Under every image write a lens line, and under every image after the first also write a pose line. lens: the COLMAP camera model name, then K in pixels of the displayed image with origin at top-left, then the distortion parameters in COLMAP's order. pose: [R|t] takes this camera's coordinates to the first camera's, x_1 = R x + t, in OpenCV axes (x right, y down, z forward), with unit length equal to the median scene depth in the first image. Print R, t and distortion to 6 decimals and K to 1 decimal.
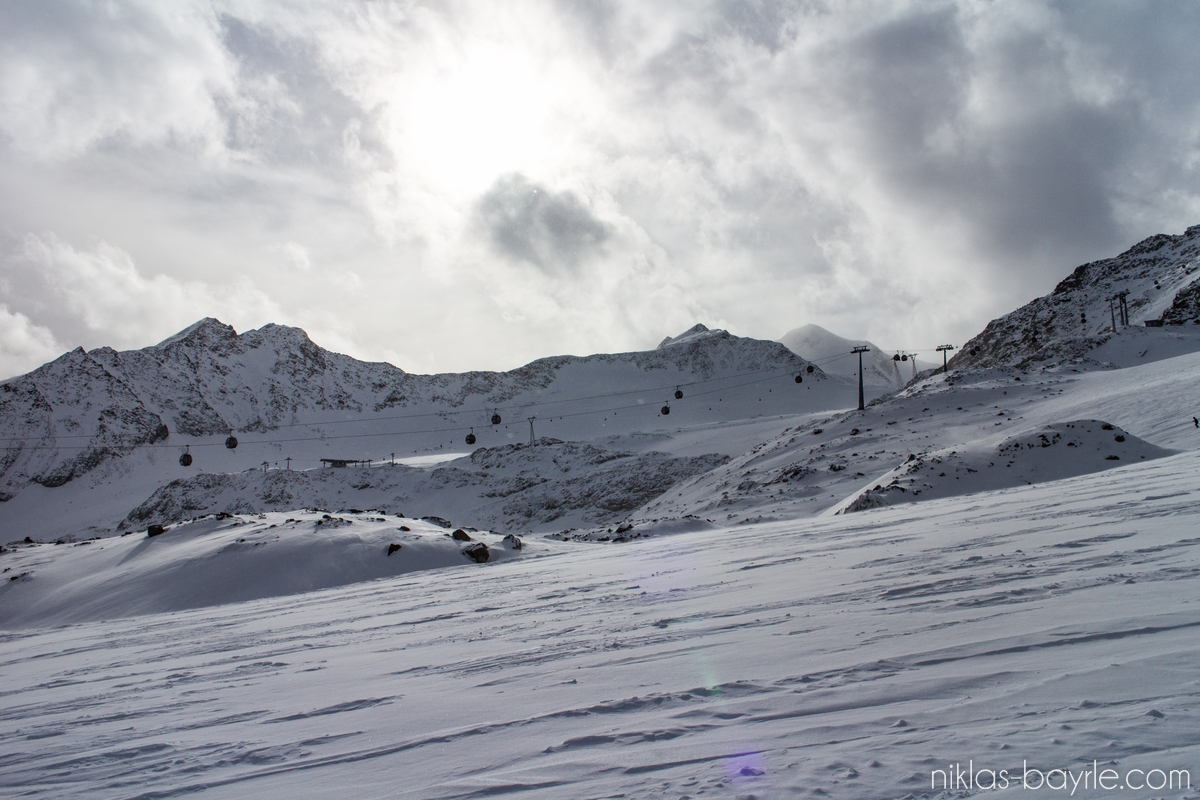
lens RADIAL K [[976.9, 0, 598.6], [0, 976.9, 398.8], [0, 0, 1]] dist [0.011902, 0.013691]
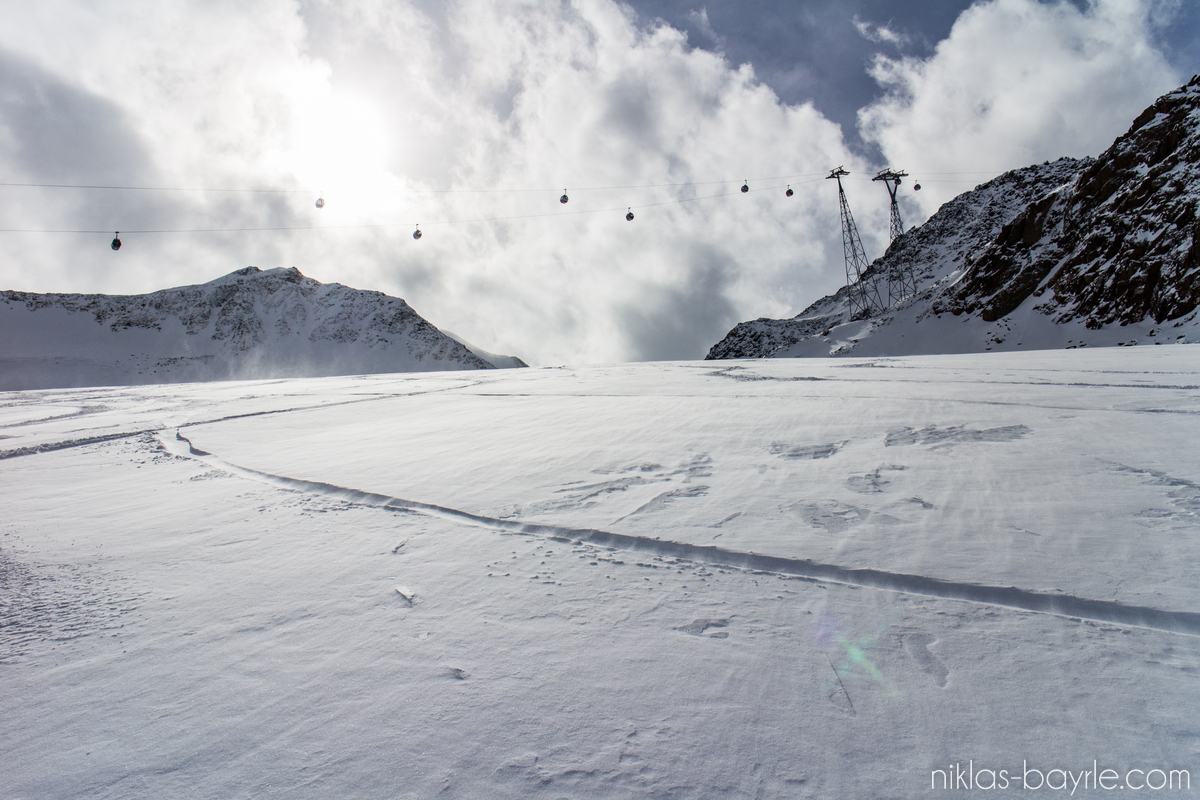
lens RADIAL K [[976.9, 0, 599.8], [0, 976.9, 399.4], [0, 0, 1]] dist [0.011902, 0.013691]
pose [[0.920108, 0.059497, 0.387119, 0.057459], [-0.045074, 0.997913, -0.046238, 0.011259], [-0.389062, 0.025095, 0.920870, 0.323160]]
